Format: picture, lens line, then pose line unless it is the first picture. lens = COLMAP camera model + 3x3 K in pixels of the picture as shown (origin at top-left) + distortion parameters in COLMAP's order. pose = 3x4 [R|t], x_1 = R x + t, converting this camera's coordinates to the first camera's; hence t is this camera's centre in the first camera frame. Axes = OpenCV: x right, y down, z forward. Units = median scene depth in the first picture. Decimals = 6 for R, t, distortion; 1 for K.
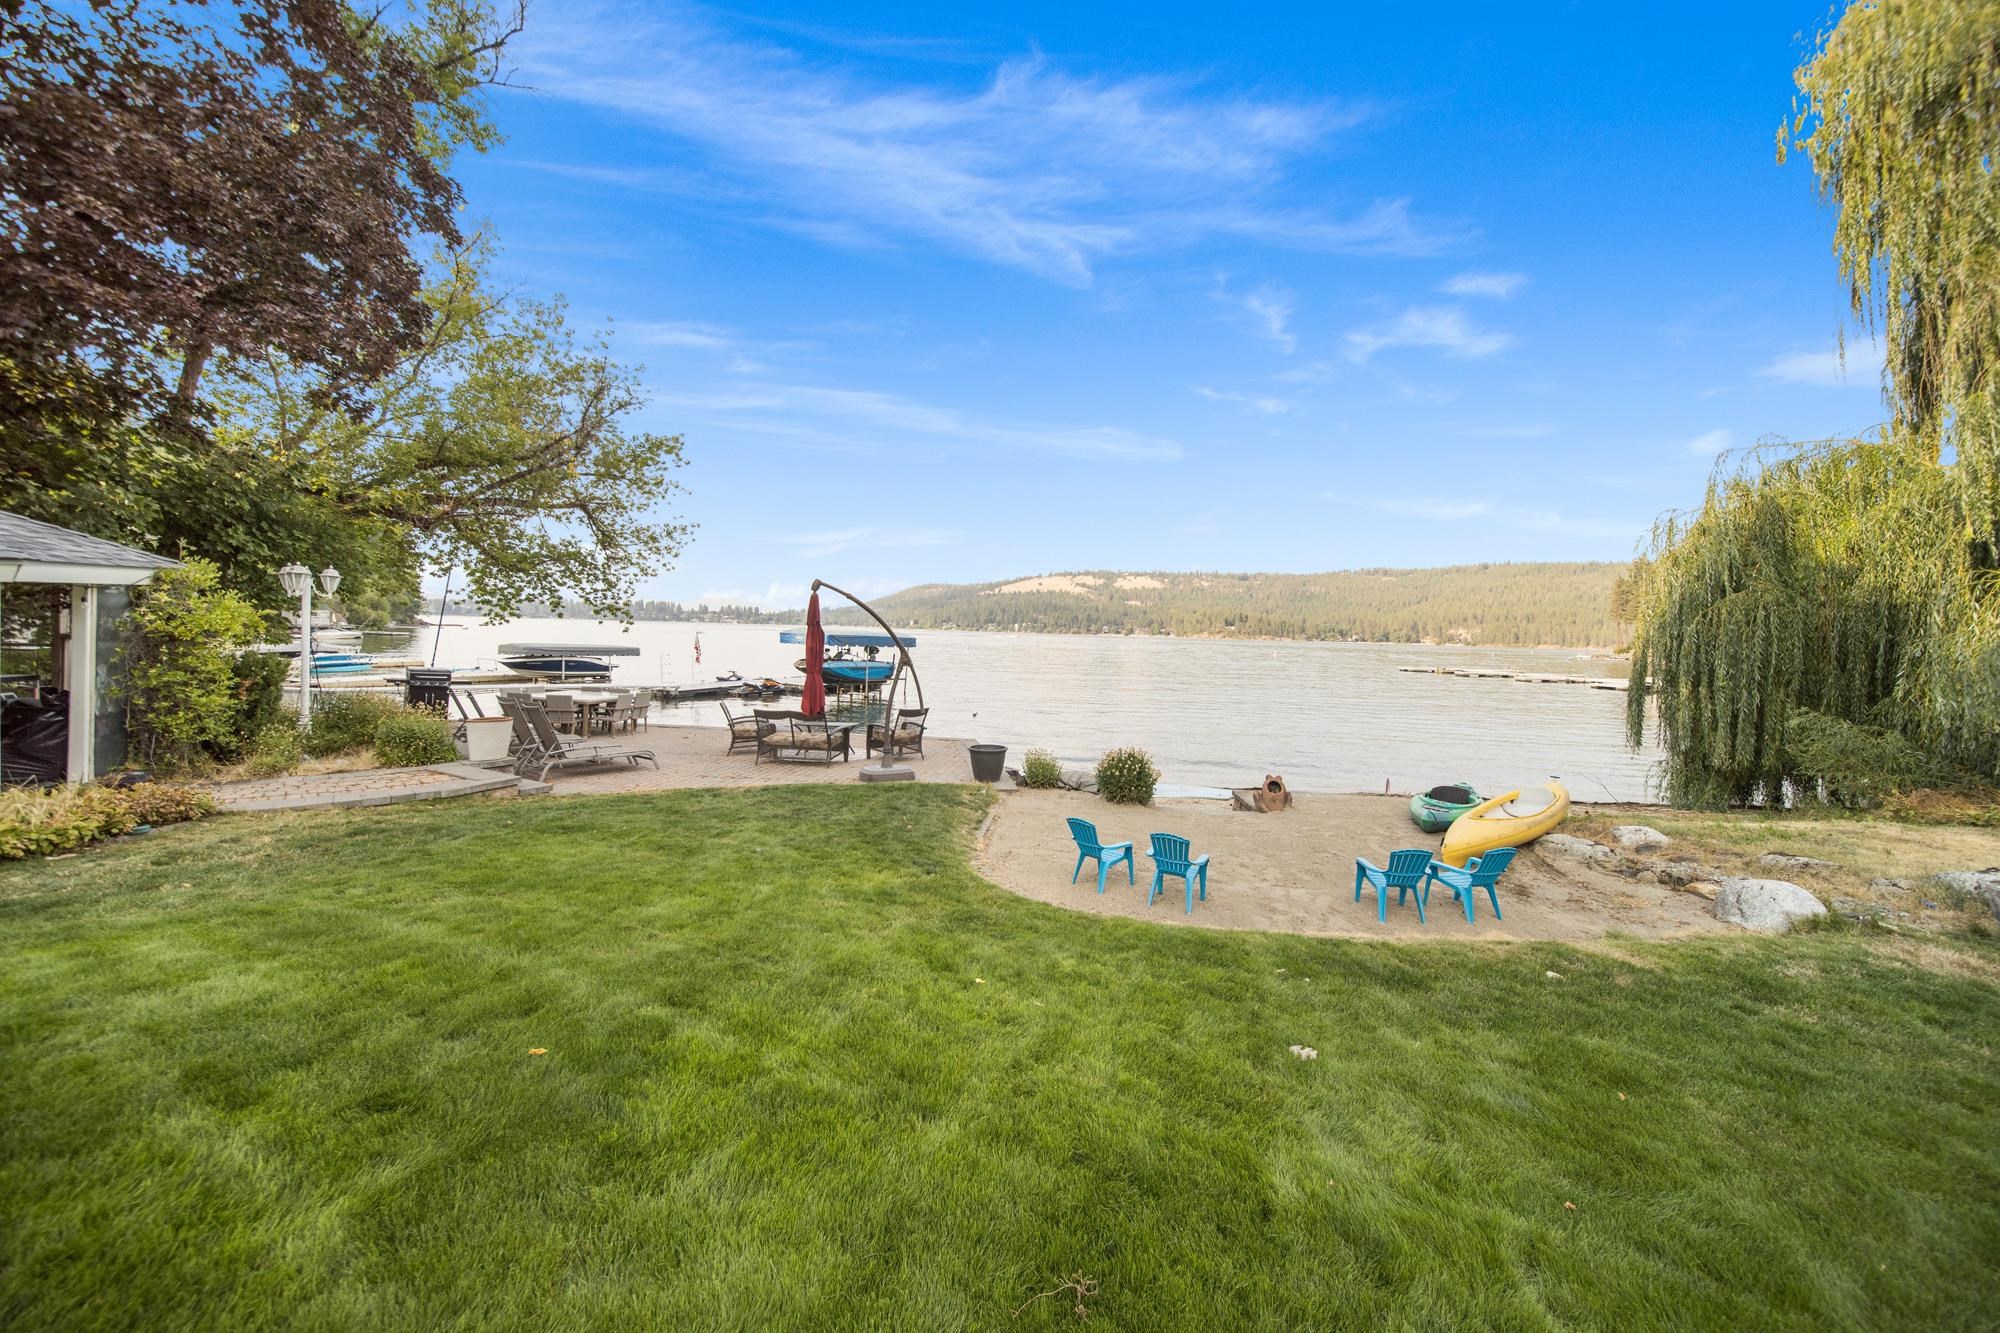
lens RADIAL K [[689.0, 0, 1005.1], [0, 689.0, 655.7], [0, 0, 1]] dist [-0.003218, -0.001129]
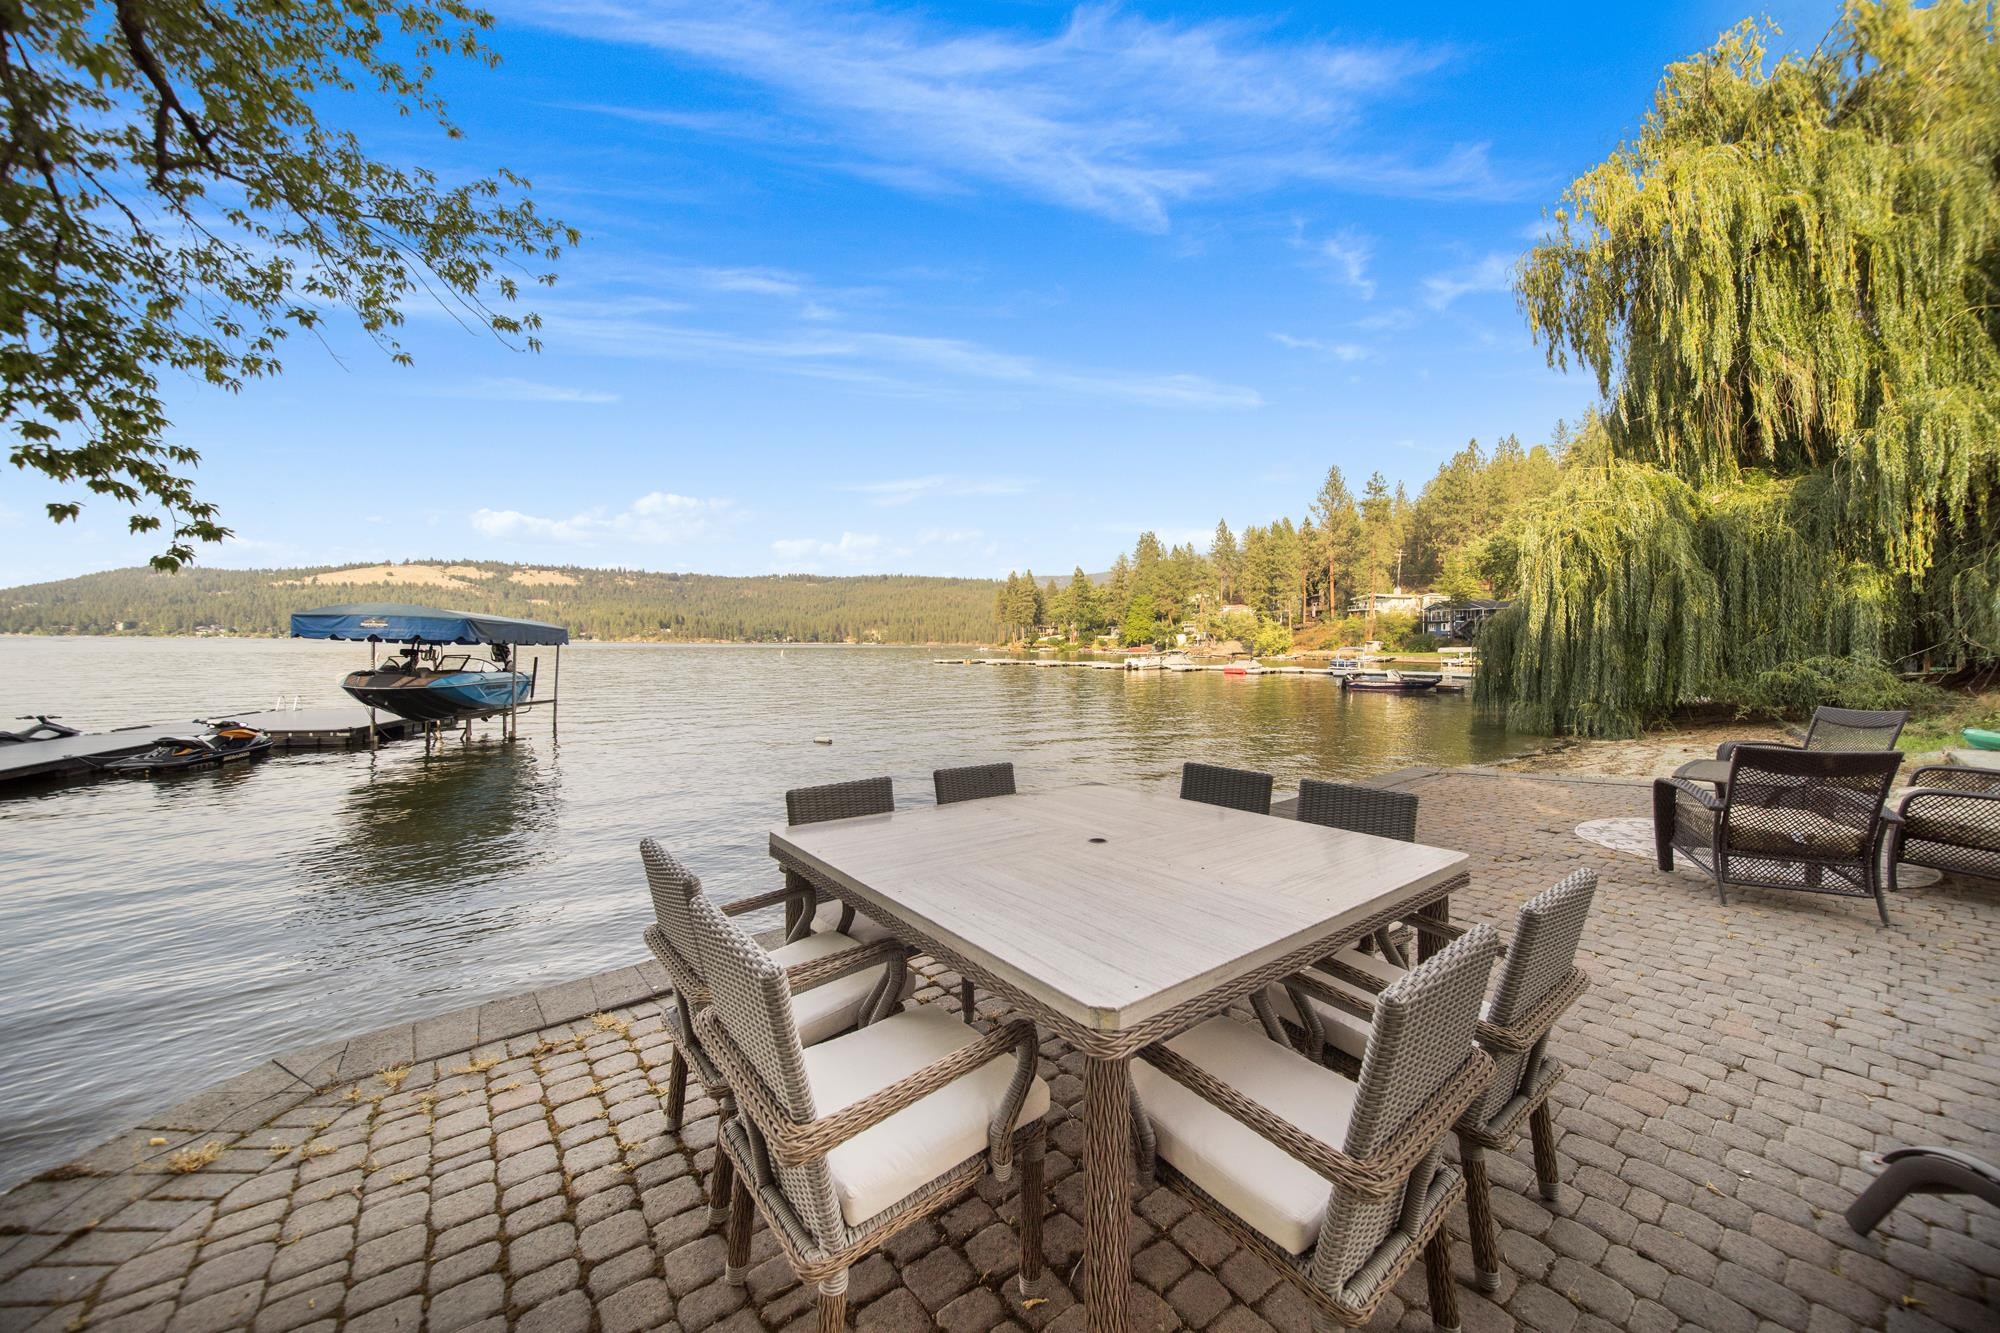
lens RADIAL K [[689.0, 0, 1003.0], [0, 689.0, 650.4], [0, 0, 1]] dist [-0.003218, -0.001129]
pose [[0.709282, -0.028331, 0.704355, -0.555845], [0.036260, 0.999336, 0.003682, 0.006739], [-0.703992, 0.022928, 0.709838, 0.662816]]
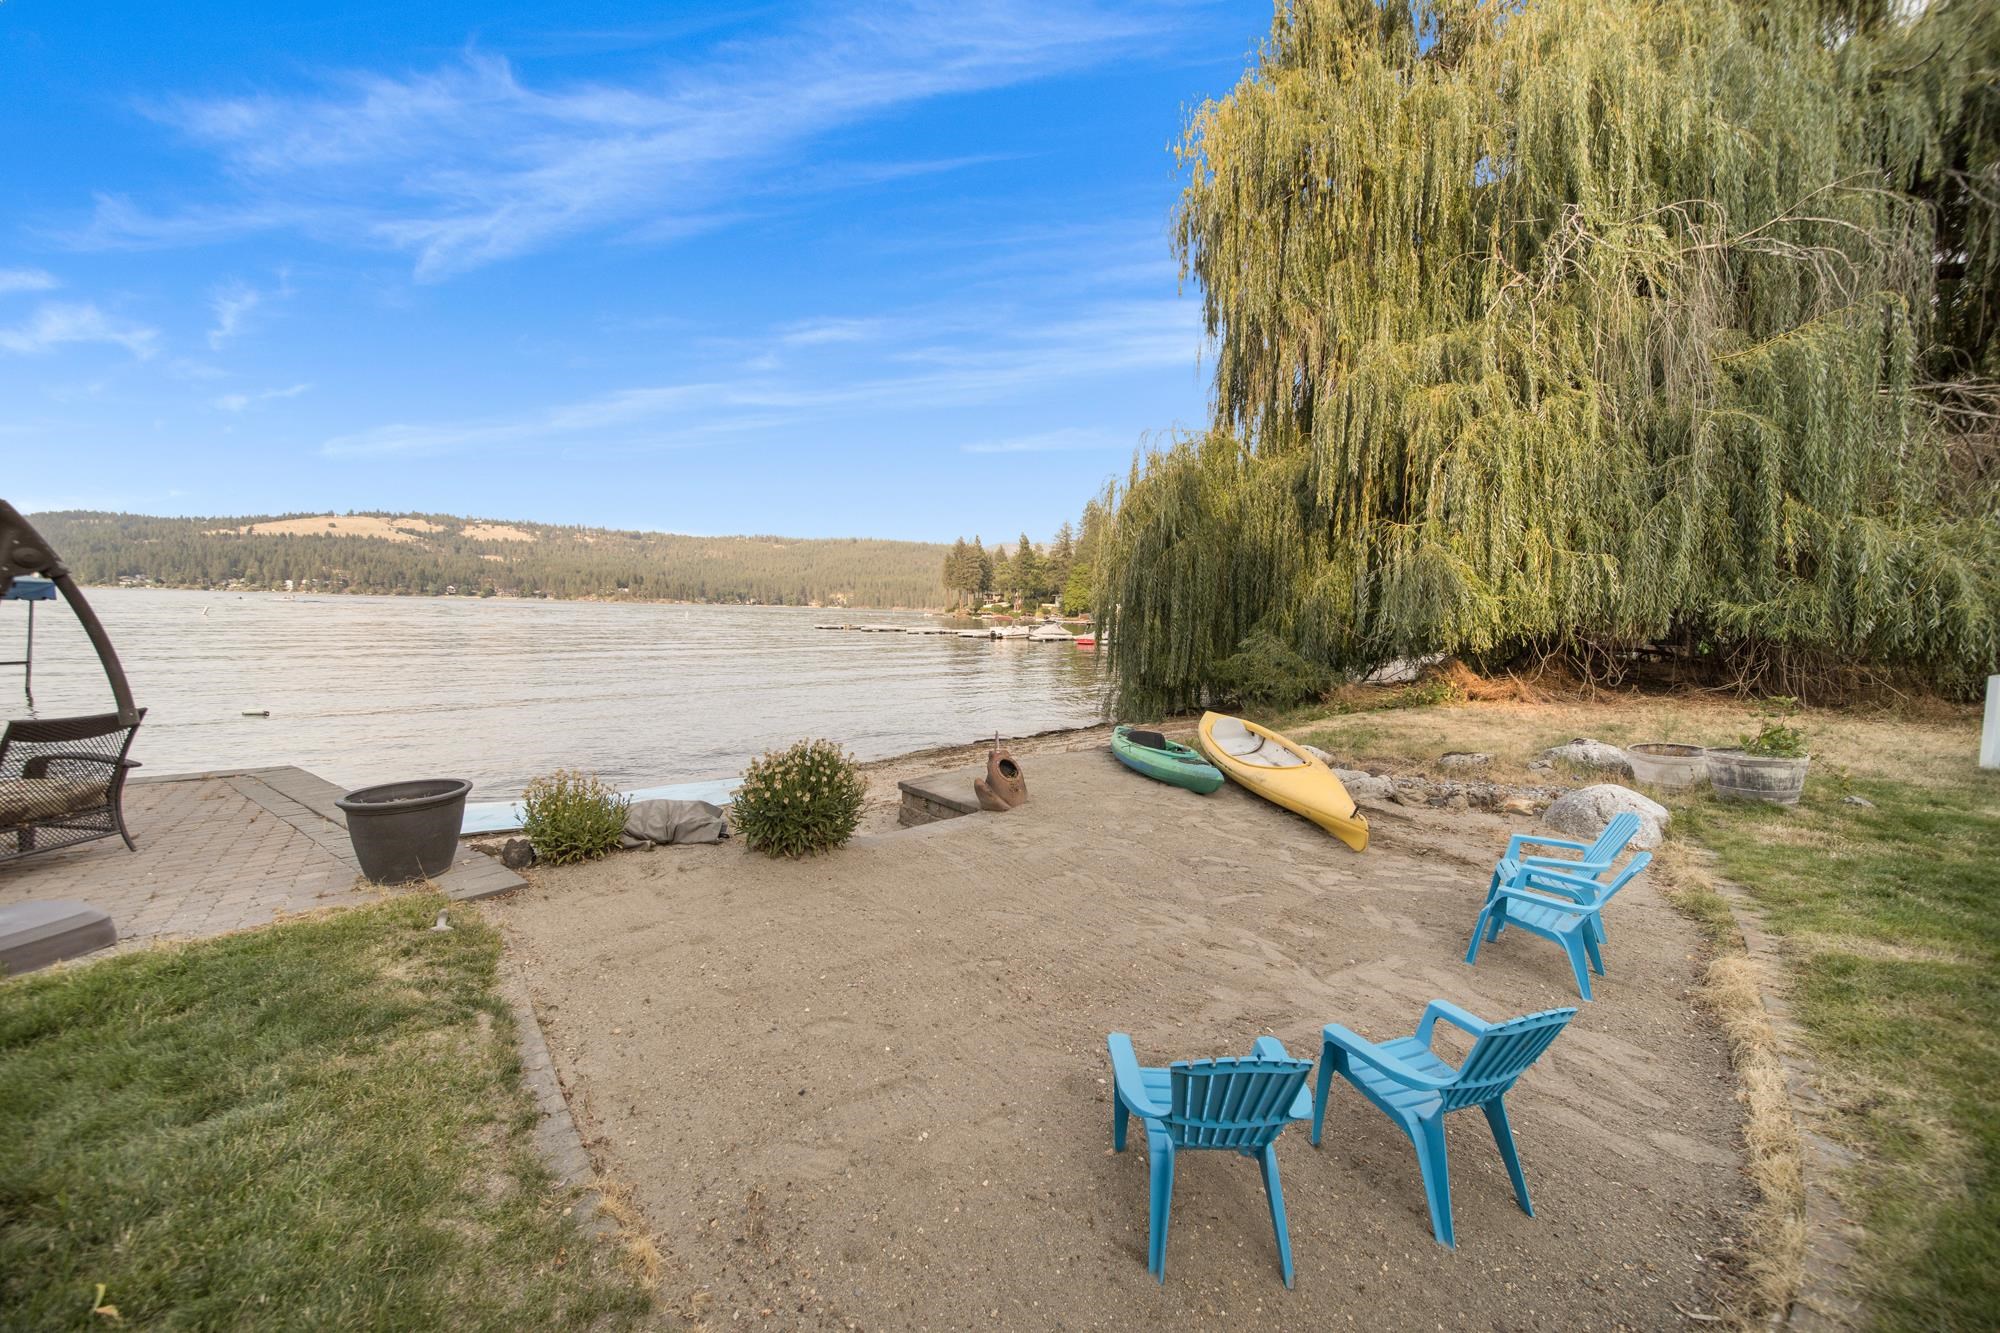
lens RADIAL K [[689.0, 0, 1002.9], [0, 689.0, 654.3], [0, 0, 1]] dist [-0.003218, -0.001129]
pose [[0.682327, -0.054309, 0.729027, -0.039579], [0.017203, 0.998153, 0.058256, 0.021451], [-0.730845, -0.027208, 0.682001, 0.265318]]
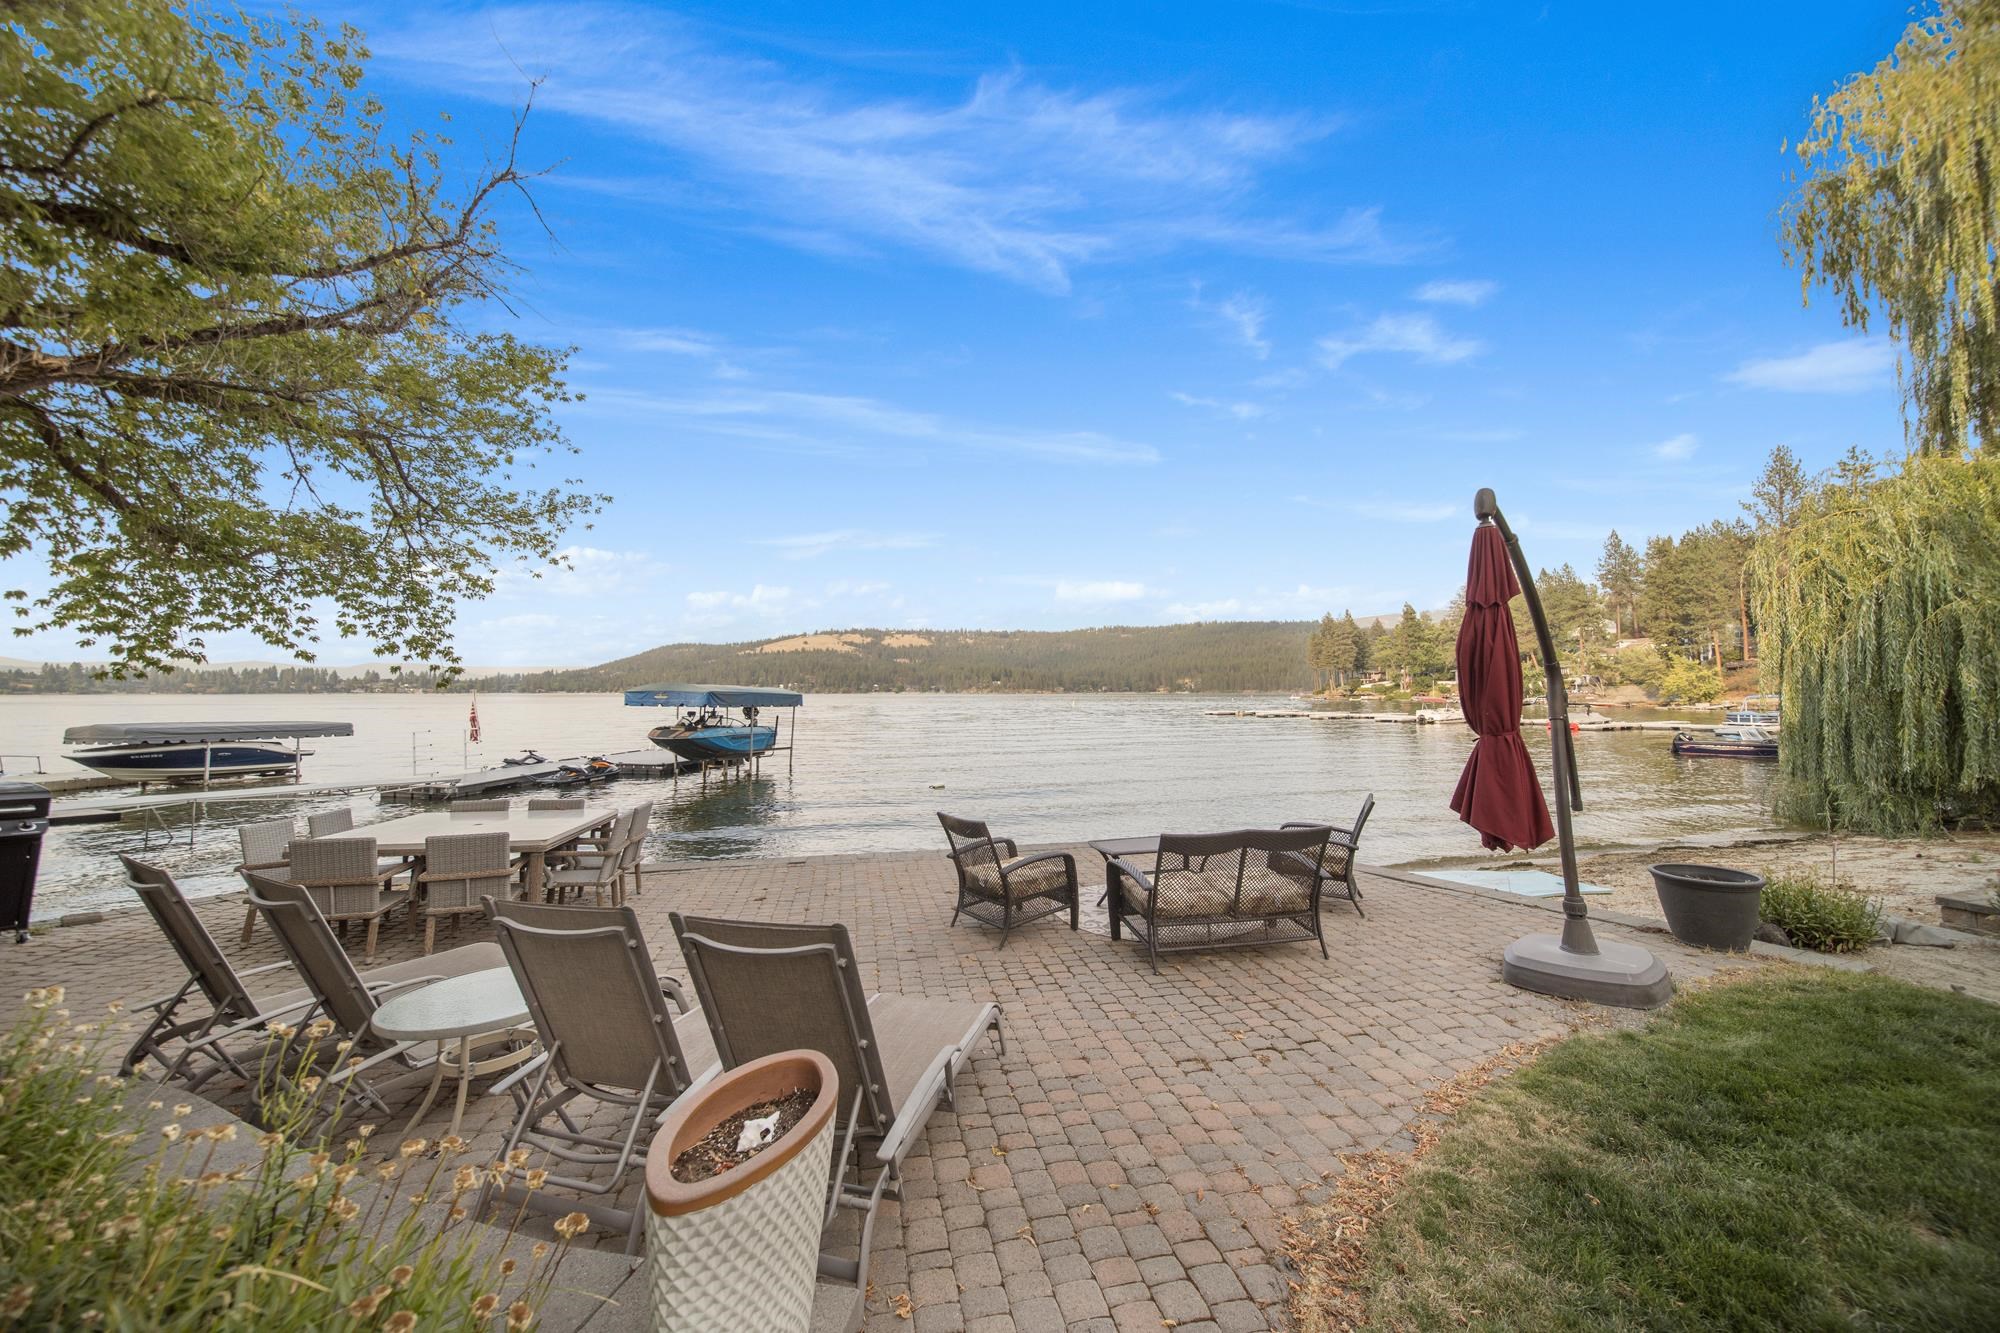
lens RADIAL K [[689.0, 0, 1003.7], [0, 689.0, 654.3], [0, 0, 1]] dist [-0.003218, -0.001129]
pose [[0.944850, -0.013006, 0.327246, -0.337729], [0.041175, 0.996000, -0.079301, 0.001199], [-0.324905, 0.088402, 0.941606, 0.373011]]
